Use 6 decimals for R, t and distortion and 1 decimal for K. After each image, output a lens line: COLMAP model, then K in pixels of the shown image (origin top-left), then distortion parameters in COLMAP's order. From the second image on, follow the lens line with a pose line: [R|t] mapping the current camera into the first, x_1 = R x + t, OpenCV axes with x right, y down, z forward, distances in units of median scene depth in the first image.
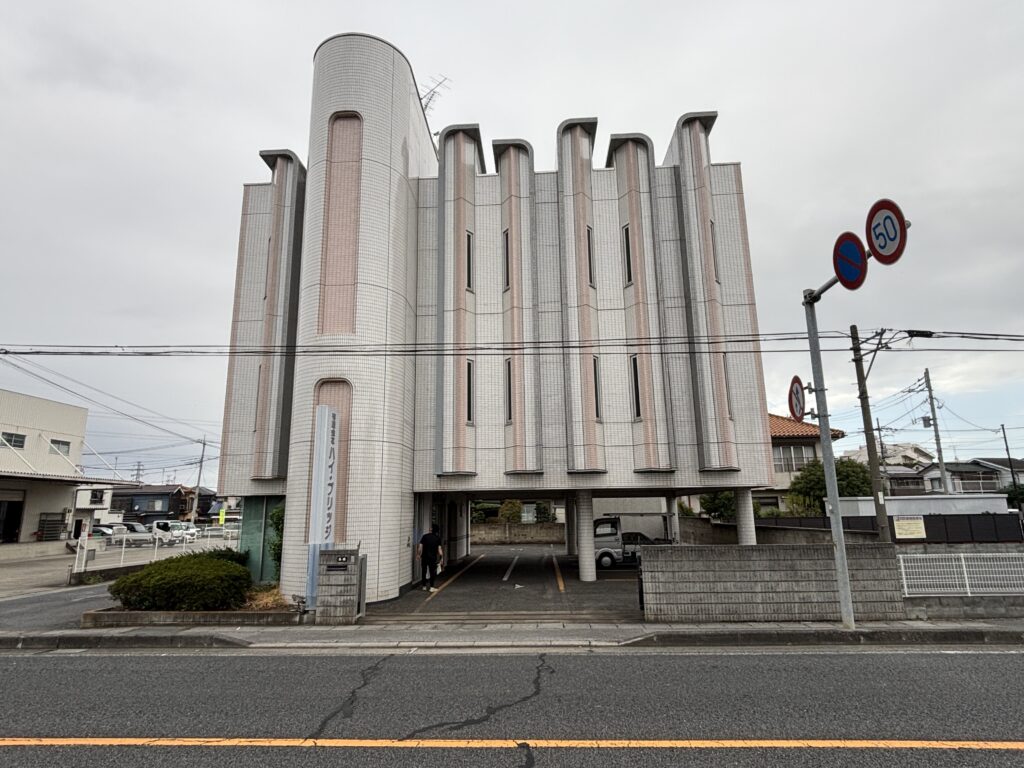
lens RADIAL K [[586.2, 0, 505.3], [0, 586.2, 388.2], [0, 0, 1]] dist [-0.006193, -0.010650]
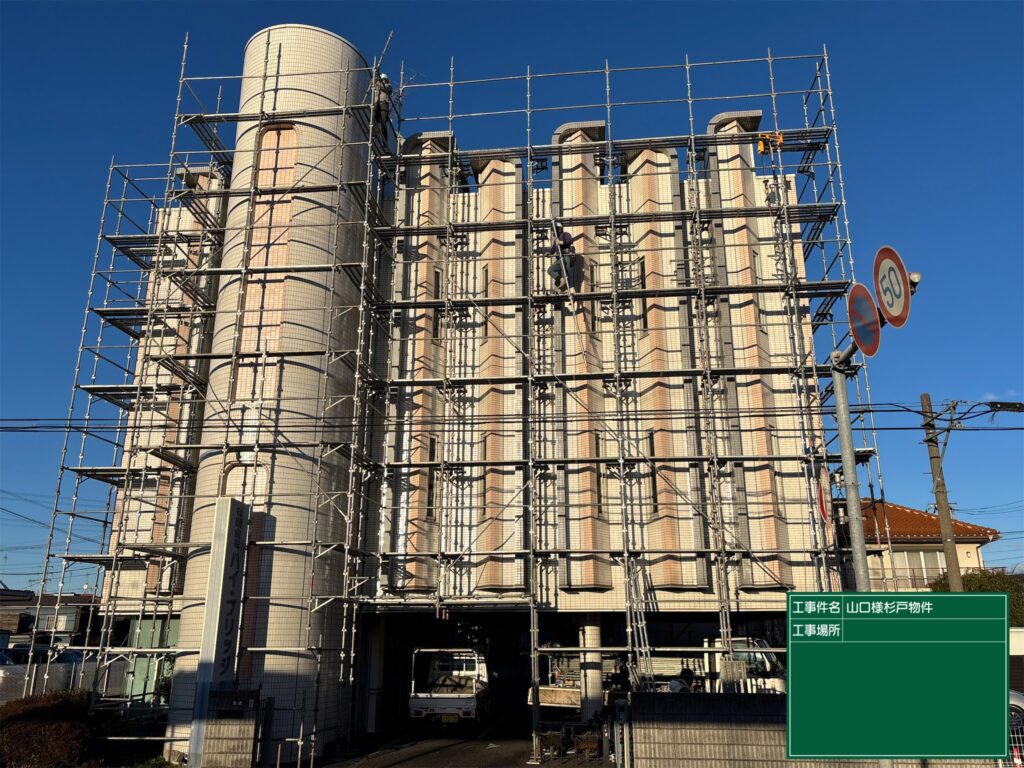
lens RADIAL K [[804.4, 0, 512.4], [0, 804.4, 388.3], [0, 0, 1]] dist [-0.000838, -0.000622]
pose [[0.998862, 0.000306, -0.047699, 0.100701], [-0.004705, 0.995734, -0.092148, -0.015398], [0.047467, 0.092268, 0.994602, -0.044755]]
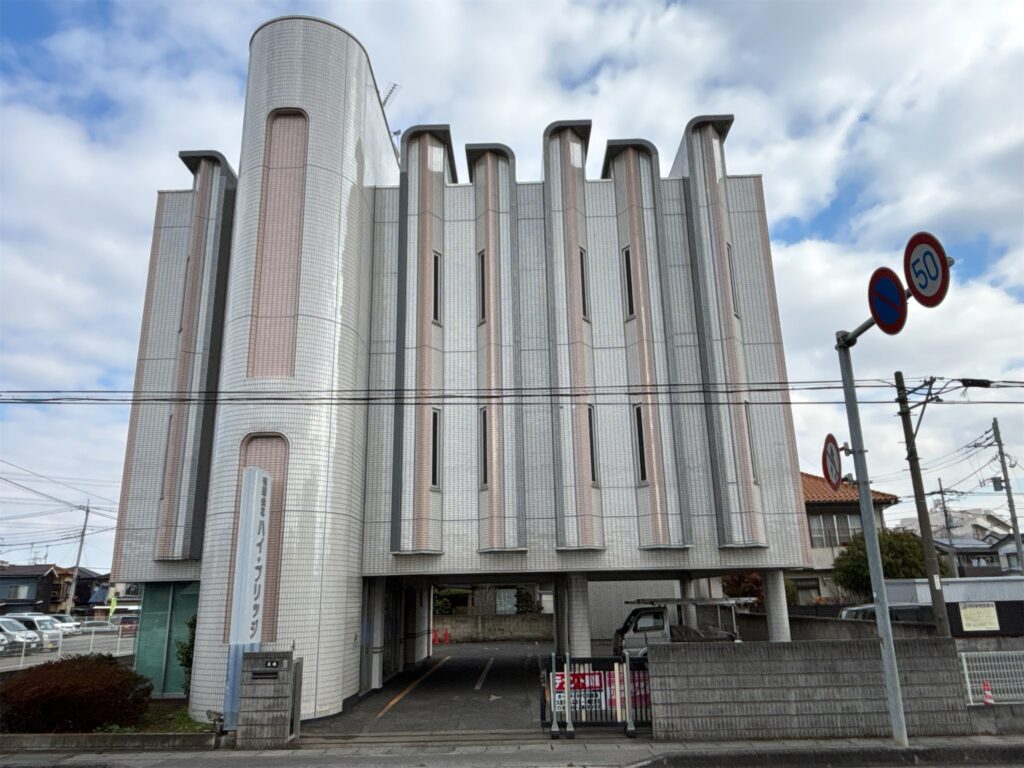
lens RADIAL K [[742.8, 0, 505.2], [0, 742.8, 386.2], [0, 0, 1]] dist [-0.014968, 0.000025]
pose [[0.999285, 0.005924, 0.037340, -0.003521], [-0.003259, 0.997469, -0.071027, -0.008799], [-0.037667, 0.070854, 0.996775, -0.025668]]
